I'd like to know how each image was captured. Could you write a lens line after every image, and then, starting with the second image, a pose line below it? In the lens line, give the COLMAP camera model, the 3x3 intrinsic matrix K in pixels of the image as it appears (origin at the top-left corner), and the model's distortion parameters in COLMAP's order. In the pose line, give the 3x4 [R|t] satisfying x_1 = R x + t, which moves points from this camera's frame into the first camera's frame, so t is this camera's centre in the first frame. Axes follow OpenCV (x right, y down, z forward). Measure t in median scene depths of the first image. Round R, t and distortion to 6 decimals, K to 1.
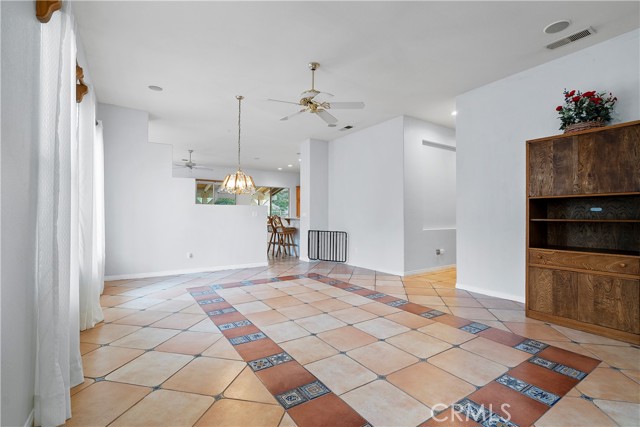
lens RADIAL K [[293.5, 0, 309.4], [0, 293.5, 214.3], [0, 0, 1]] dist [0.001295, 0.002401]
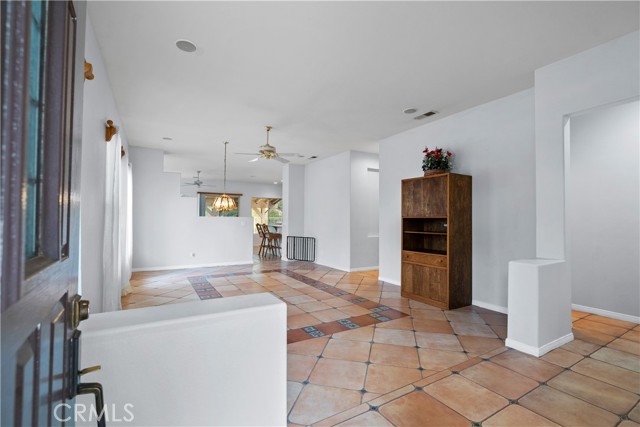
lens RADIAL K [[293.5, 0, 311.1], [0, 293.5, 214.7], [0, 0, 1]] dist [0.001295, 0.002401]
pose [[0.998407, 0.003539, -0.056316, 0.321787], [-0.004195, 0.999925, -0.011534, -0.045251], [0.056271, 0.011752, 0.998346, -0.484076]]
